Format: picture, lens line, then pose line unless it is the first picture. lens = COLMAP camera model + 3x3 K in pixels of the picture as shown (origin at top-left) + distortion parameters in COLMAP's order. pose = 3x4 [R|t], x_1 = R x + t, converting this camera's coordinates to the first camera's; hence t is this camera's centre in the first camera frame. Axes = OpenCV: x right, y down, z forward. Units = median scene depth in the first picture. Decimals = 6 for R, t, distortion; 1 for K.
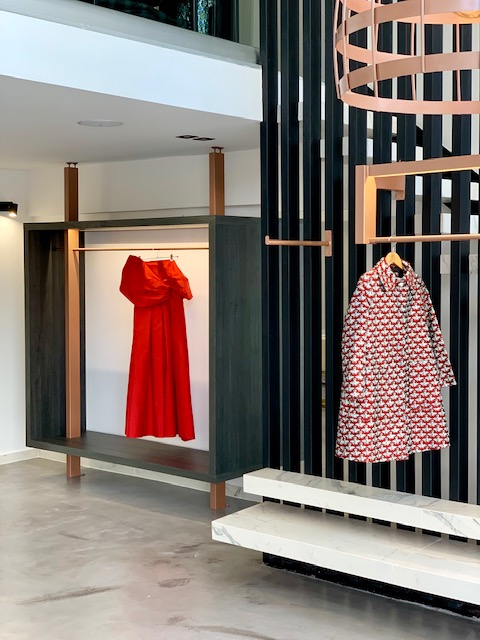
lens RADIAL K [[974.2, 0, 240.7], [0, 974.2, 318.1], [0, 0, 1]] dist [0.054725, 0.000000]
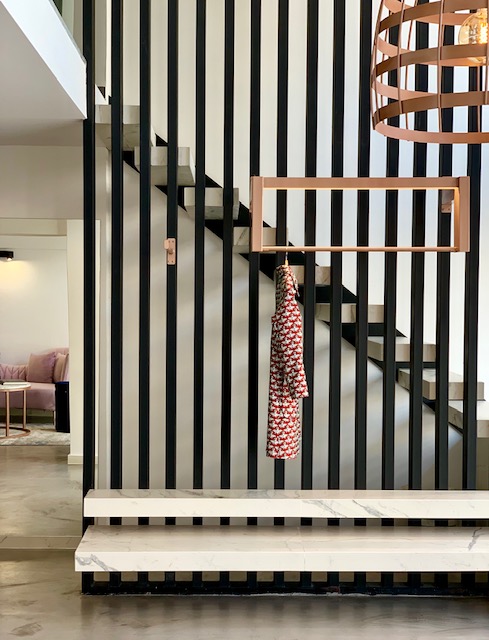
lens RADIAL K [[1021.8, 0, 245.3], [0, 1021.8, 318.9], [0, 0, 1]] dist [0.034519, 0.000000]
pose [[0.750075, -0.011813, 0.661247, -0.565355], [0.027378, 0.999538, -0.013200, 0.008397], [-0.660786, 0.028004, 0.750052, 0.179653]]
